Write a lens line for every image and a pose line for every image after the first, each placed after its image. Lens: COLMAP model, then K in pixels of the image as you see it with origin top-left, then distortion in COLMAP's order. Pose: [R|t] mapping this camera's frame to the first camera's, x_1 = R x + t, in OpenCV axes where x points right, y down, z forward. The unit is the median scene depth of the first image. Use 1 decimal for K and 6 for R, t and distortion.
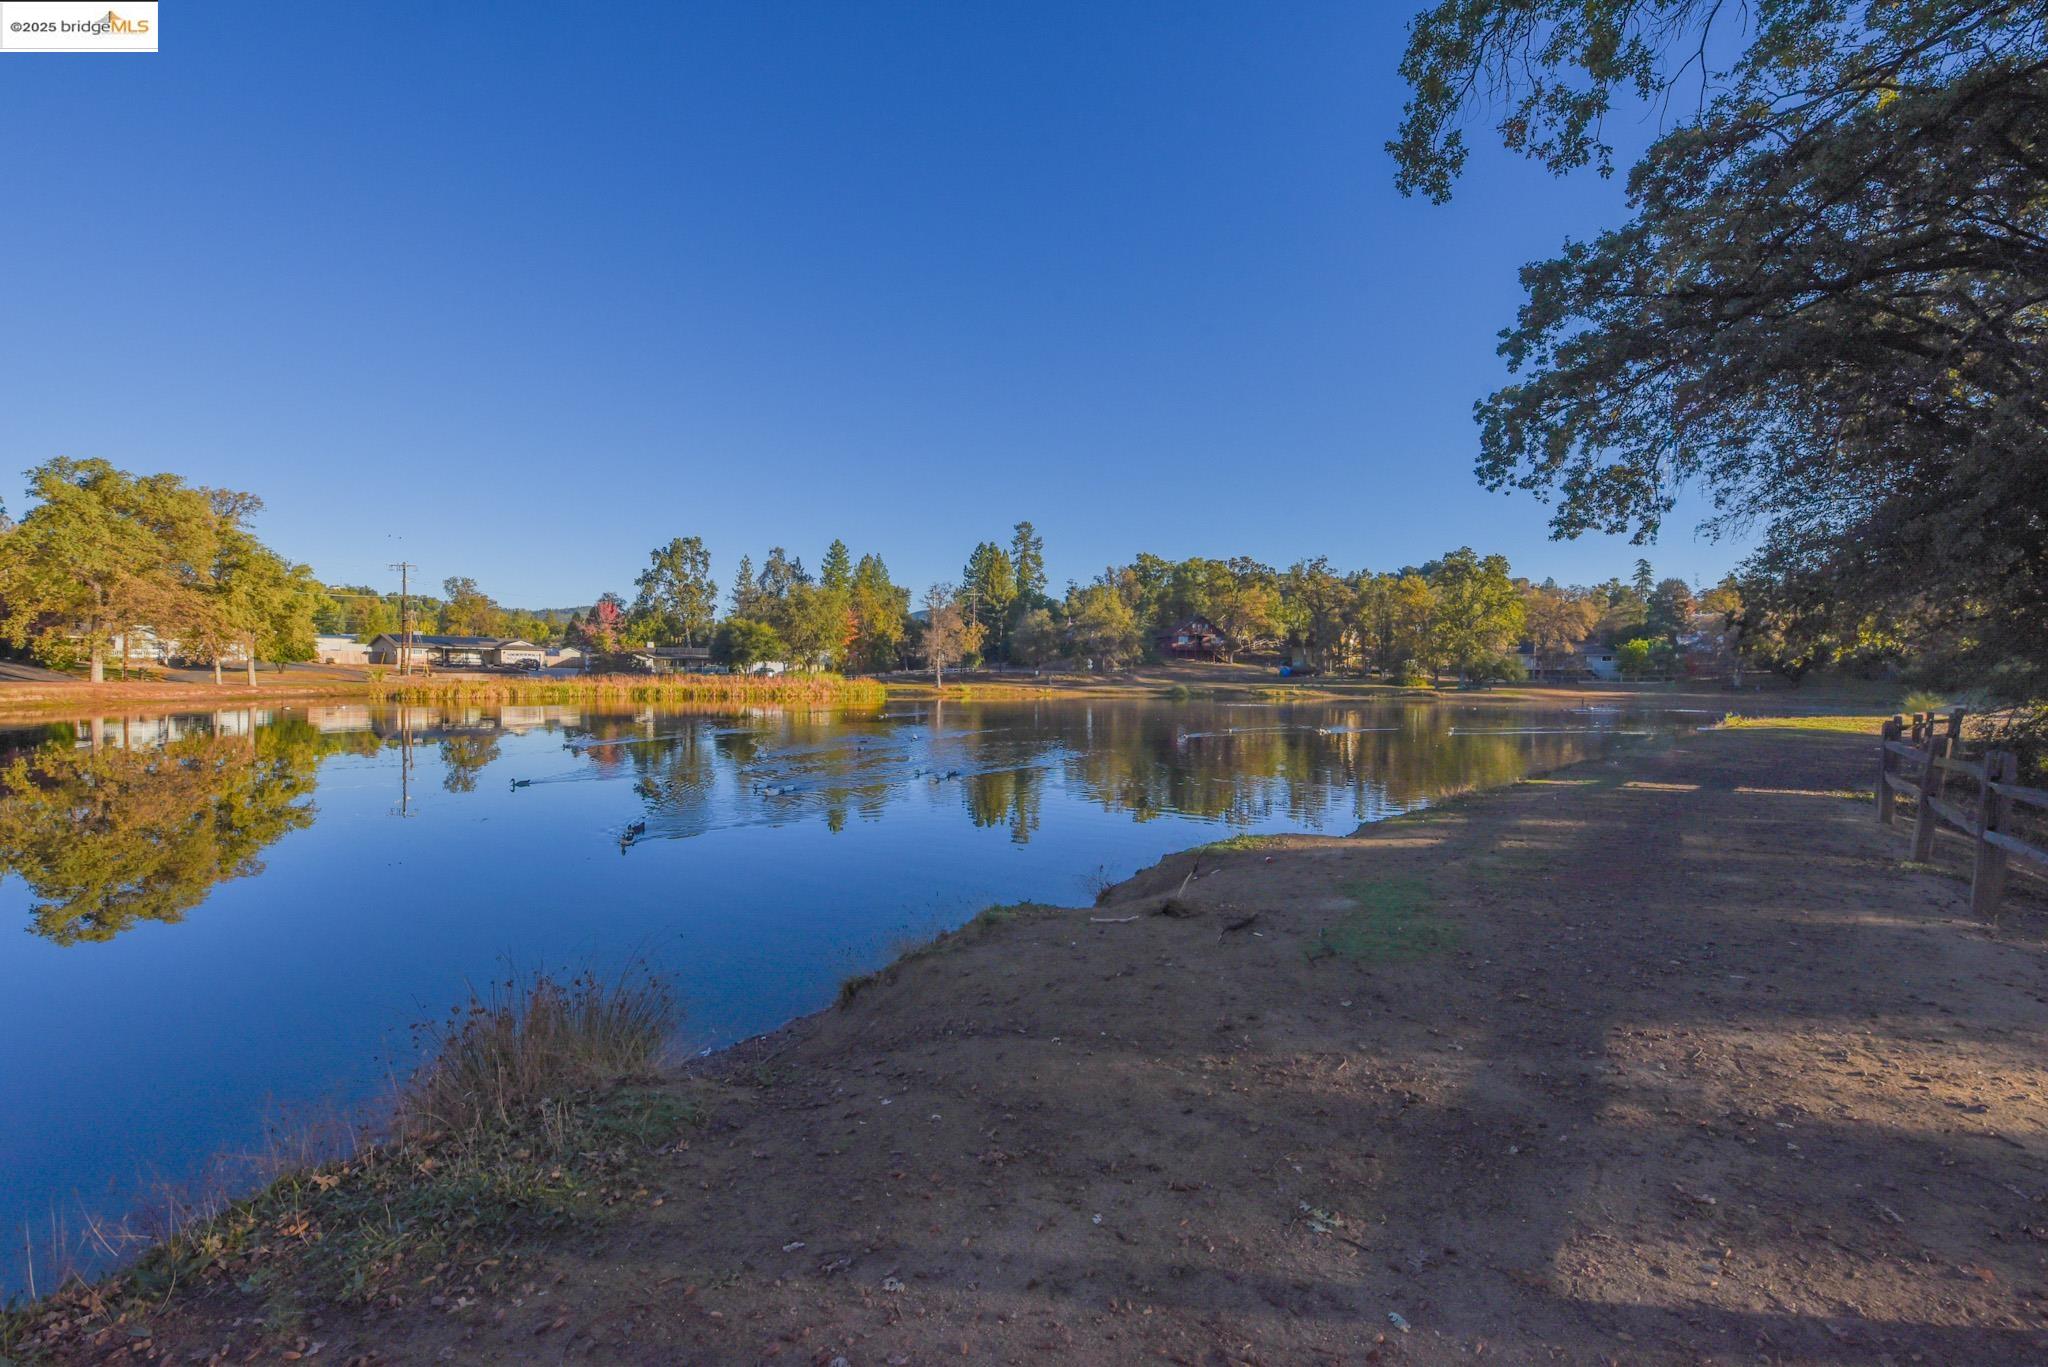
lens RADIAL K [[843.0, 0, 1024.0], [0, 843.0, 683.5], [0, 0, 1]] dist [-0.001197, -0.000147]
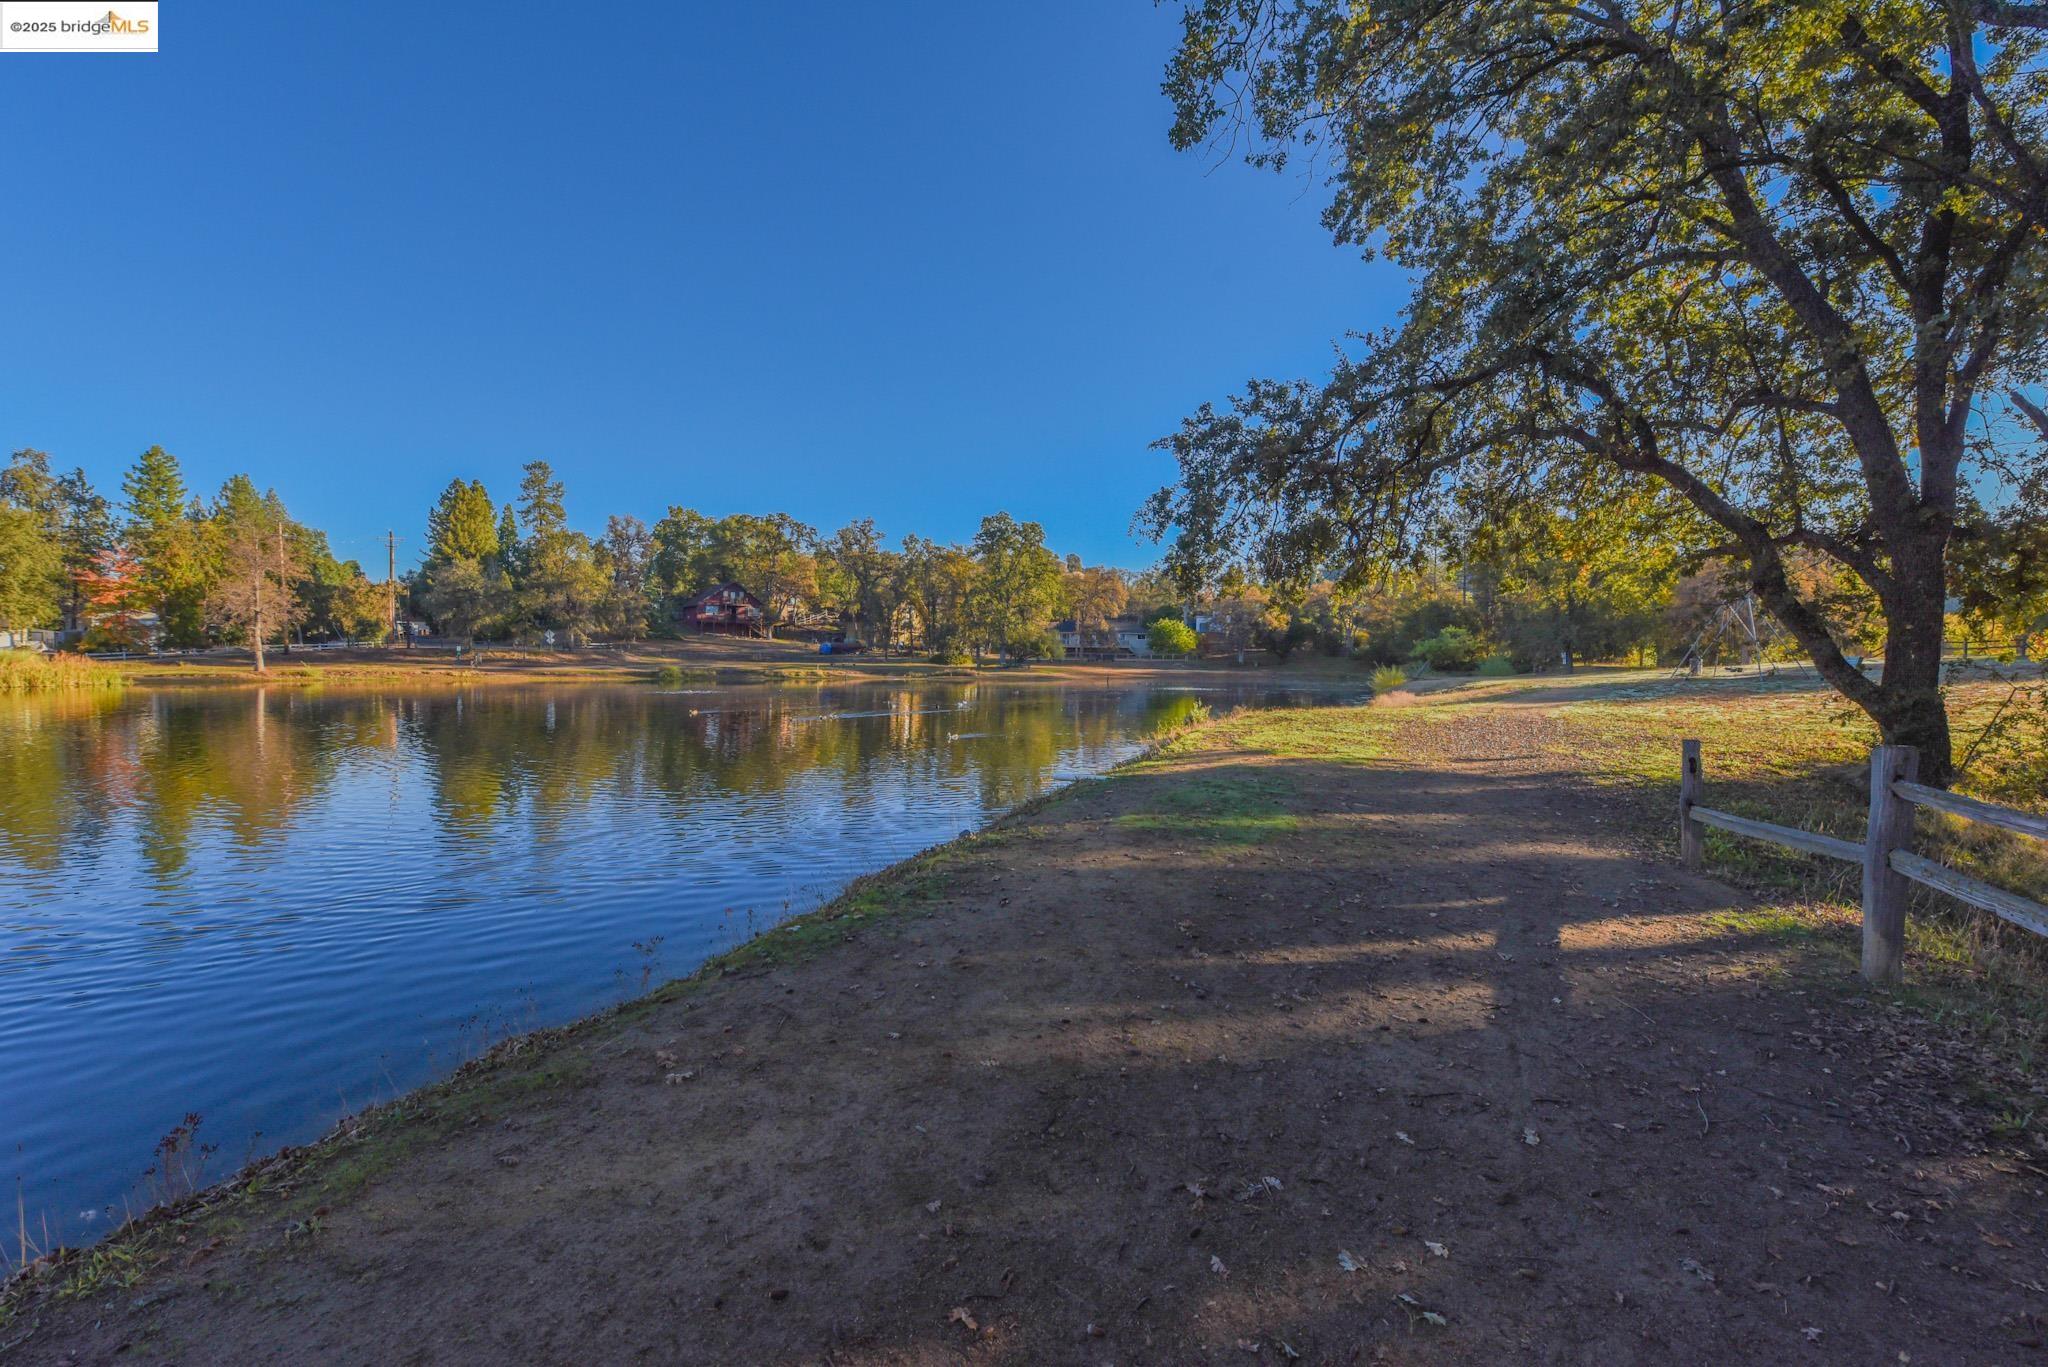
lens RADIAL K [[843.0, 0, 1024.0], [0, 843.0, 683.5], [0, 0, 1]] dist [-0.001197, -0.000147]
pose [[0.903142, -0.015098, 0.429076, 0.131339], [0.004726, 0.999671, 0.025228, 0.000772], [-0.429315, -0.020756, 0.902916, 0.142254]]
